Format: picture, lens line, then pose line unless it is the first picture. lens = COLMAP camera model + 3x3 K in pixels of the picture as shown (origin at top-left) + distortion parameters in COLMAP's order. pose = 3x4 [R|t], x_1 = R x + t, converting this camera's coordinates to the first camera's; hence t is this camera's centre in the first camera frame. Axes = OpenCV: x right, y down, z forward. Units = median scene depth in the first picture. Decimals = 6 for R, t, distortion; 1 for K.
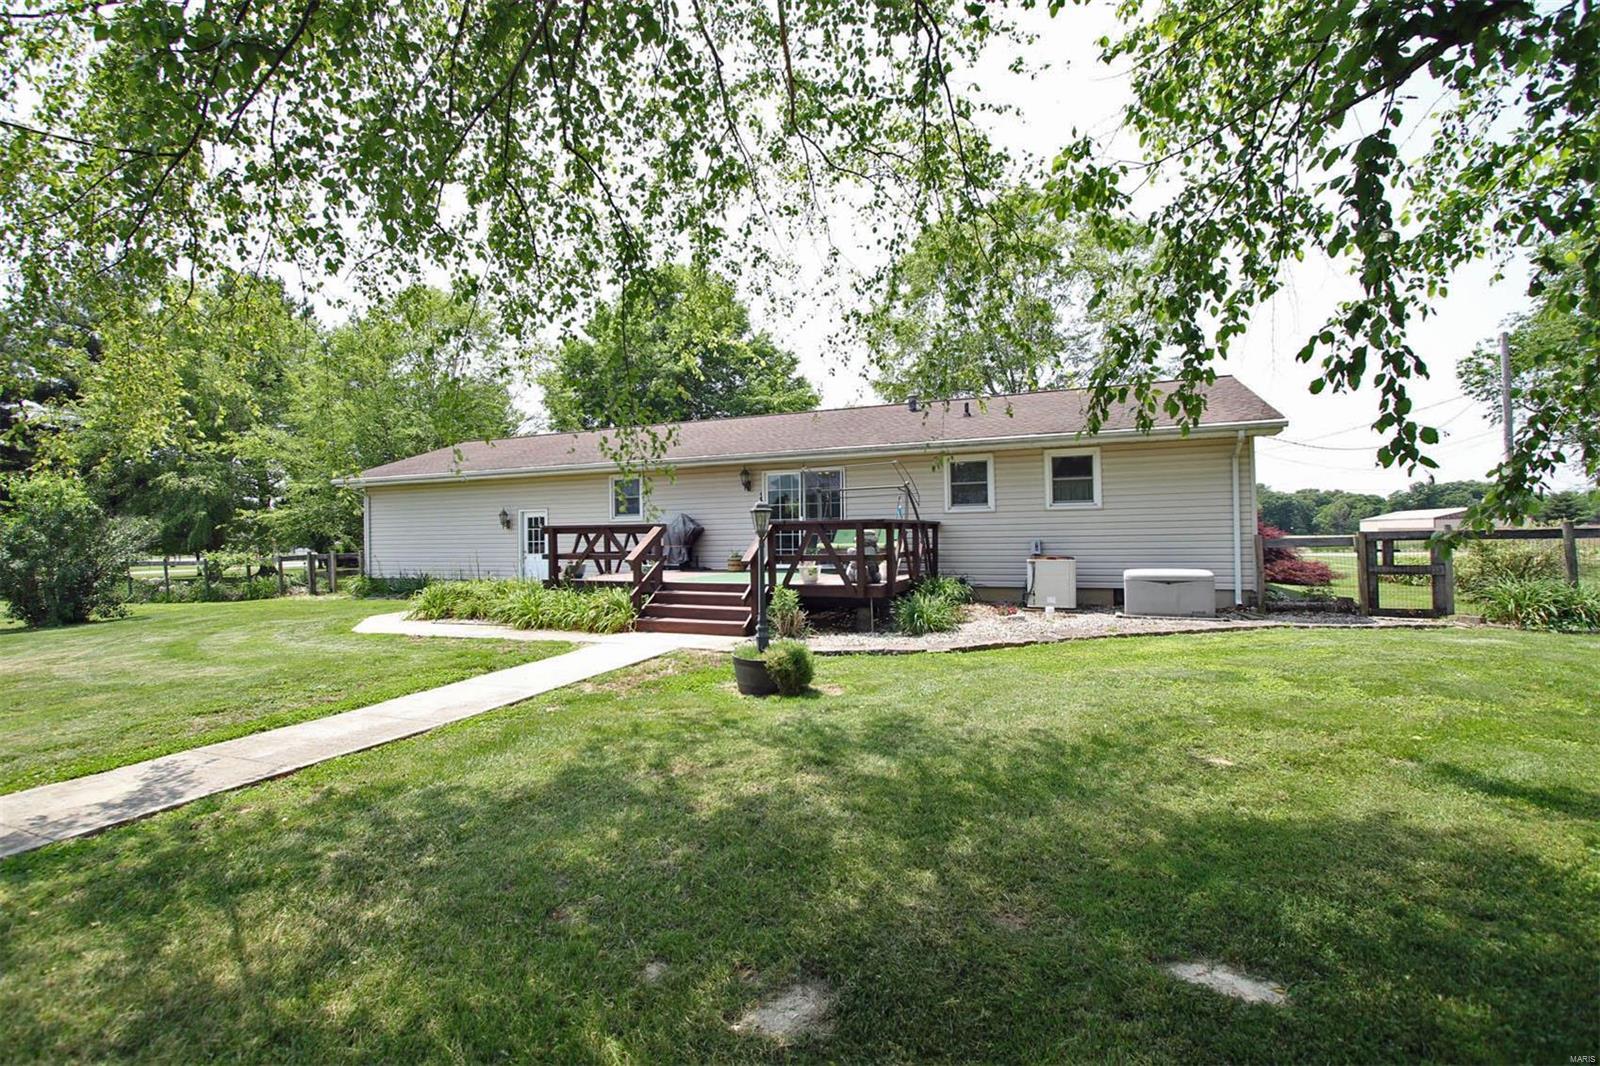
lens RADIAL K [[756.2, 0, 773.5], [0, 756.2, 507.1], [0, 0, 1]] dist [0.000120, -0.000030]
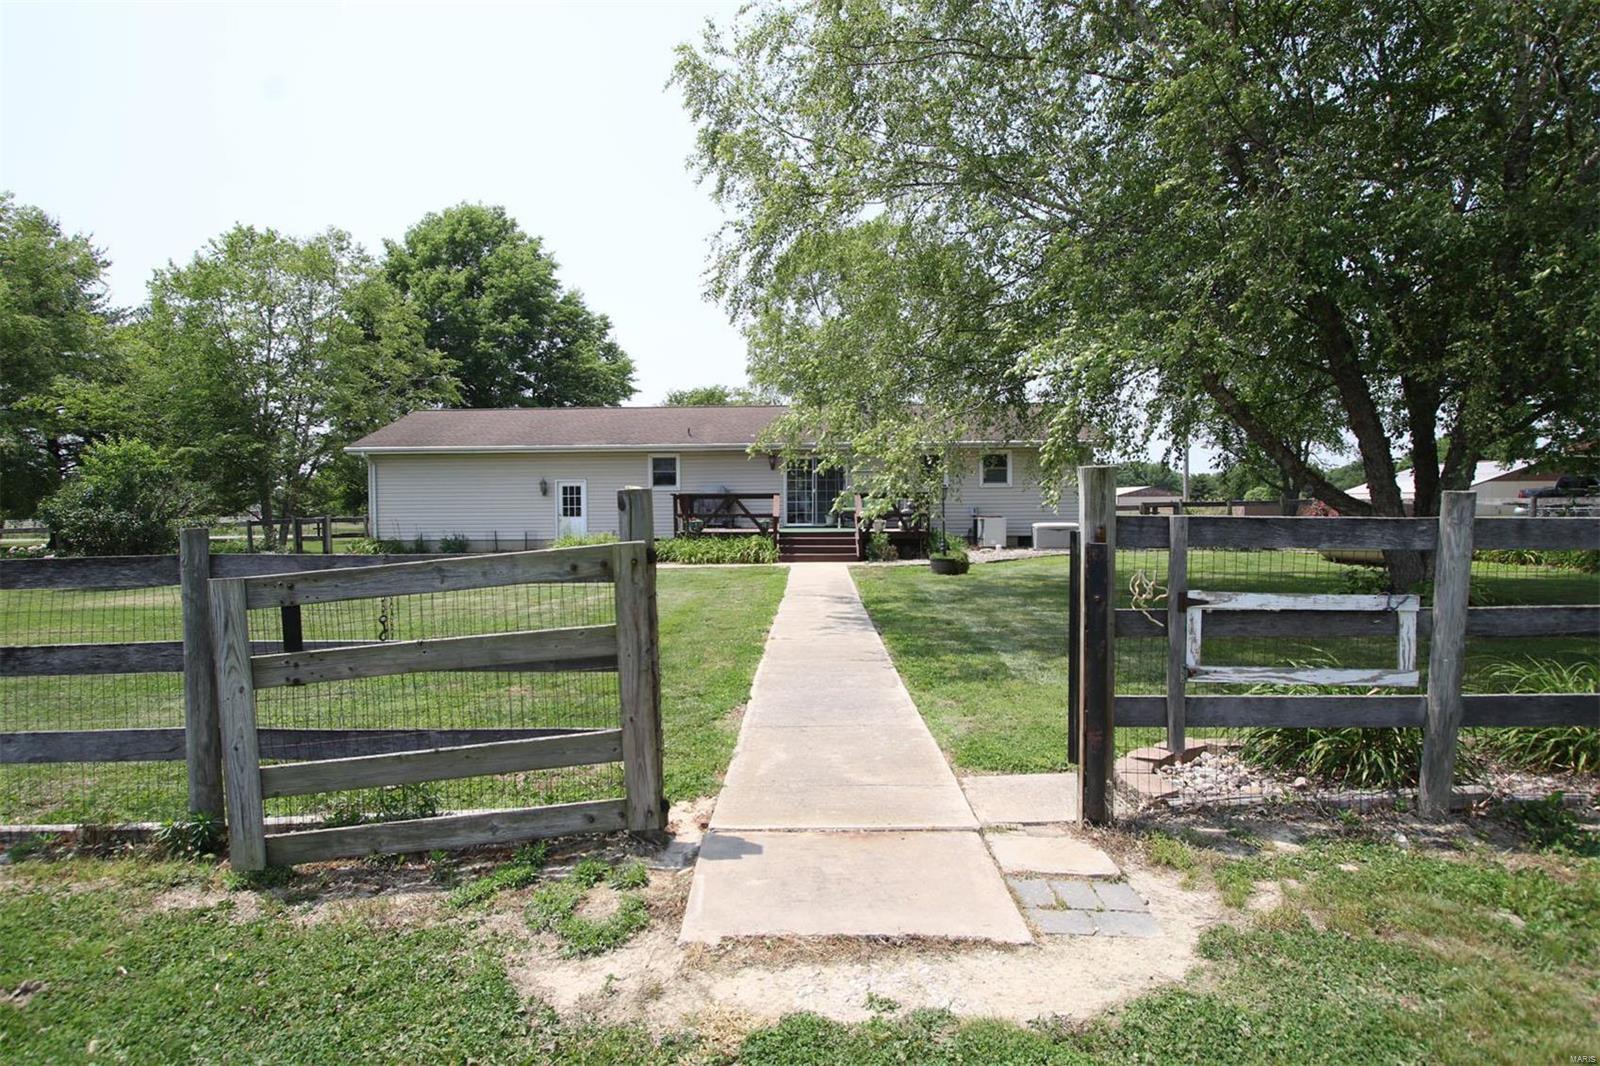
lens RADIAL K [[894.2, 0, 800.0], [0, 894.2, 533.0], [0, 0, 1]] dist [-0.000262, -0.000112]
pose [[0.916311, -0.005551, 0.400429, -0.715871], [-0.019853, 0.998045, 0.059266, -0.004281], [-0.399975, -0.062256, 0.914409, -0.551568]]
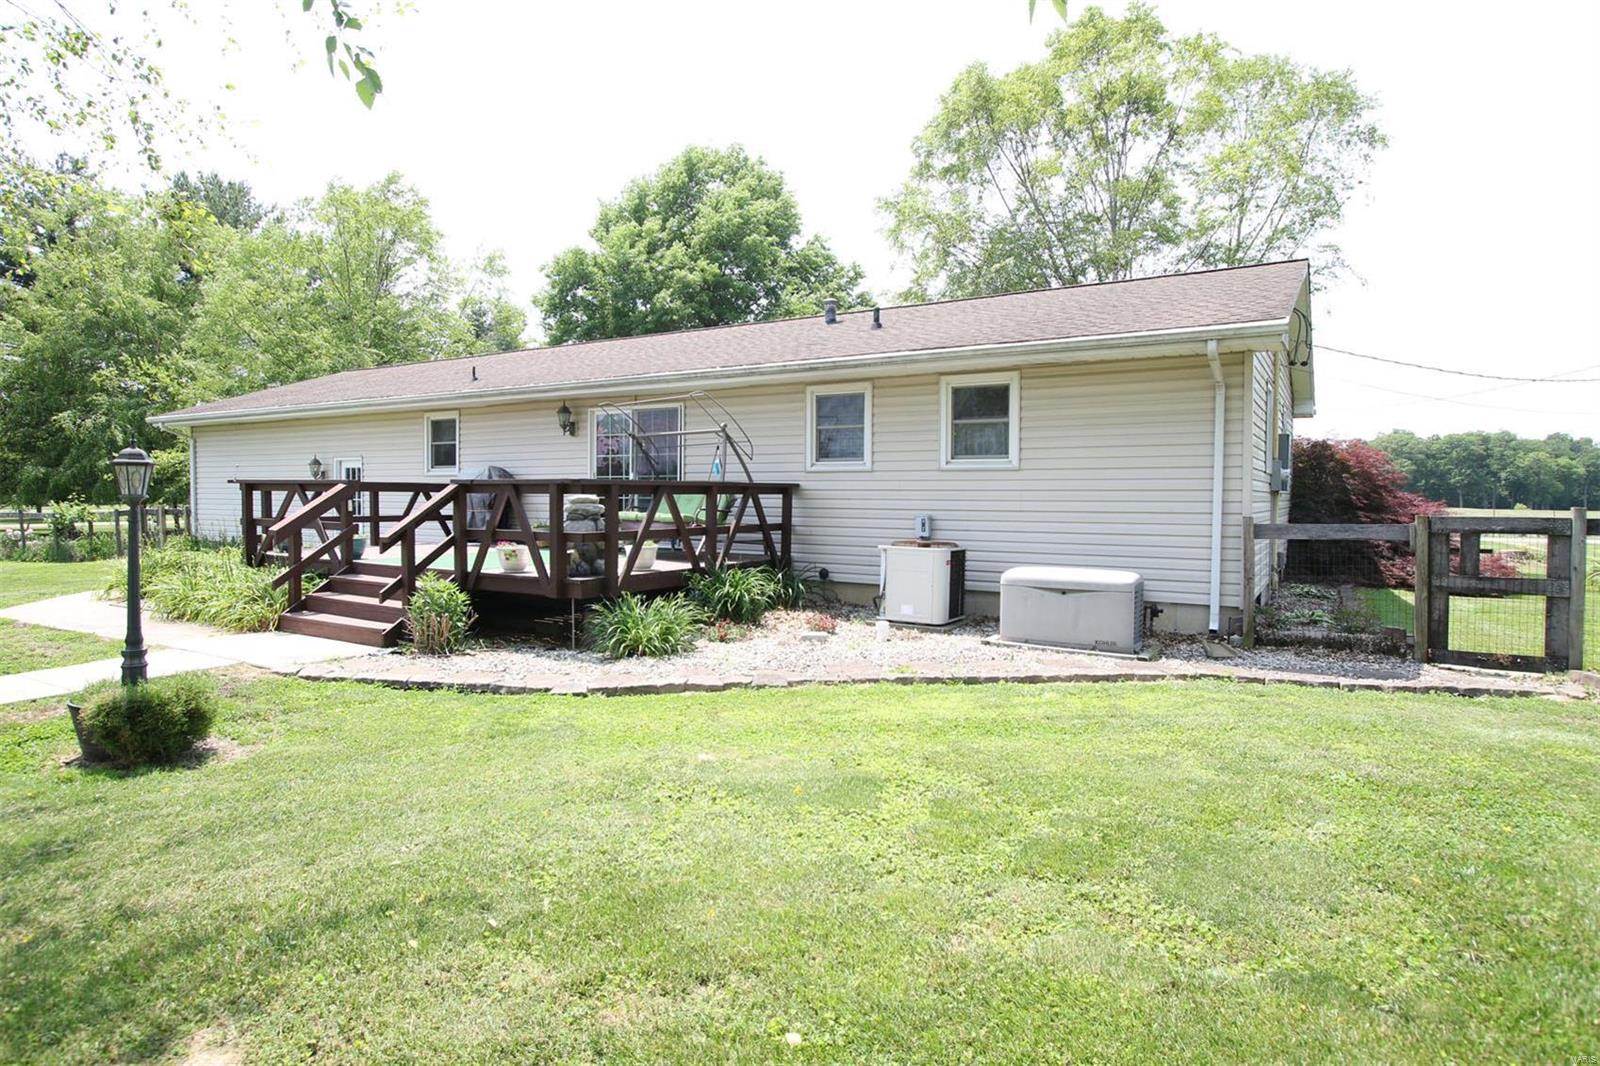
lens RADIAL K [[907.7, 0, 765.2], [0, 907.7, 507.7], [0, 0, 1]] dist [-0.001167, -0.000553]
pose [[0.986092, 0.023040, -0.164594, 0.332891], [-0.014593, 0.998522, 0.052347, -0.001114], [0.165557, -0.049217, 0.984971, 0.203213]]
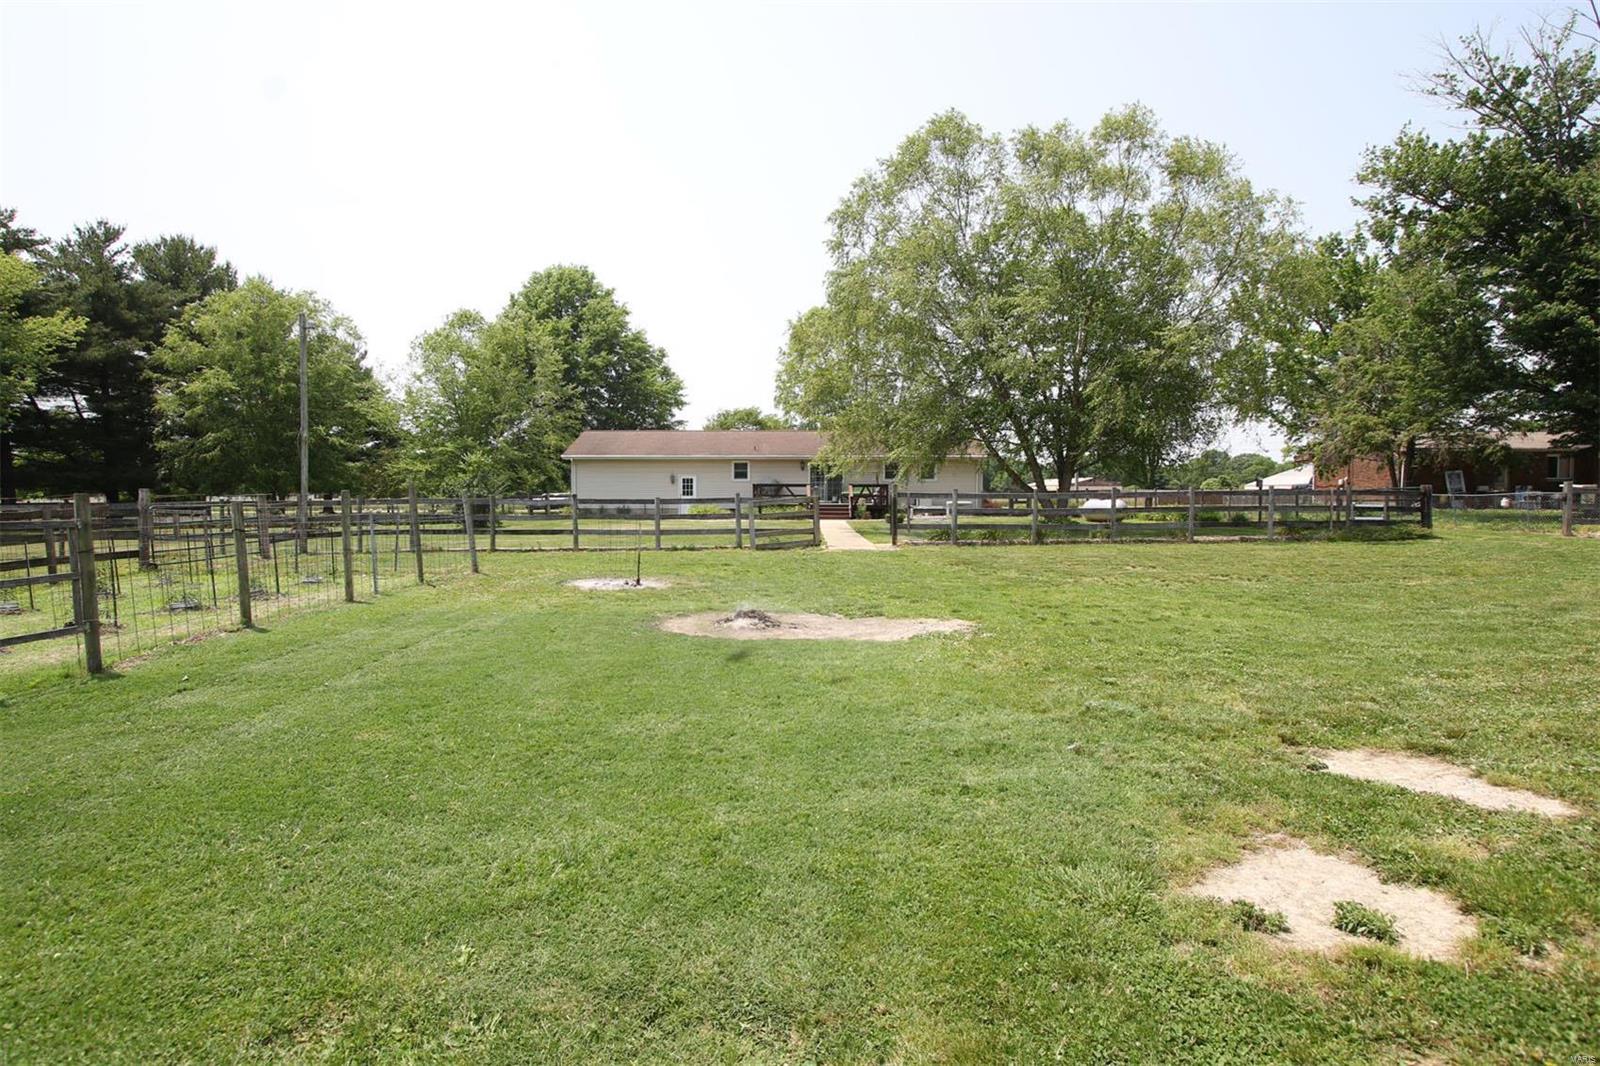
lens RADIAL K [[894.2, 0, 800.0], [0, 894.2, 533.0], [0, 0, 1]] dist [-0.000262, -0.000112]
pose [[0.910827, -0.004163, 0.412768, -1.368195], [-0.029533, 0.996729, 0.075221, -0.039742], [-0.411731, -0.080704, 0.907725, -1.780711]]
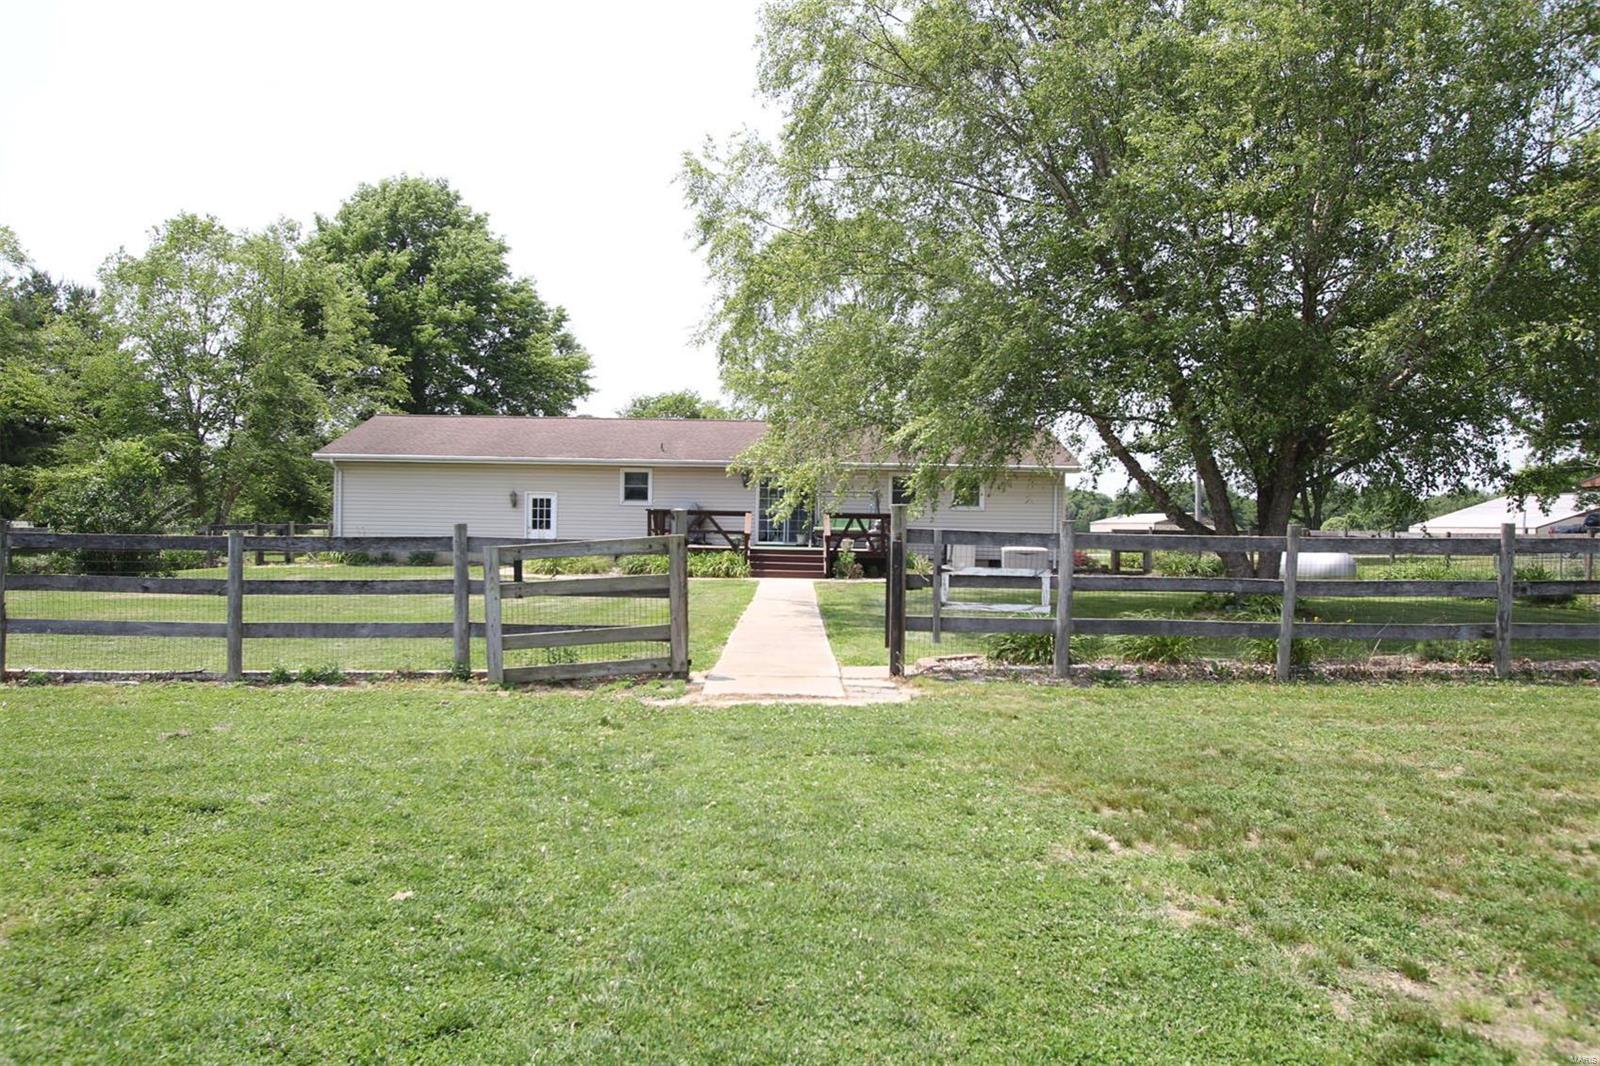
lens RADIAL K [[1128.6, 0, 800.0], [0, 1128.6, 533.0], [0, 0, 1]] dist [0.005679, 0.000808]
pose [[0.908094, 0.027043, 0.417891, -0.889545], [-0.045435, 0.998384, 0.034125, -0.014263], [-0.416293, -0.049976, 0.907856, -0.983448]]
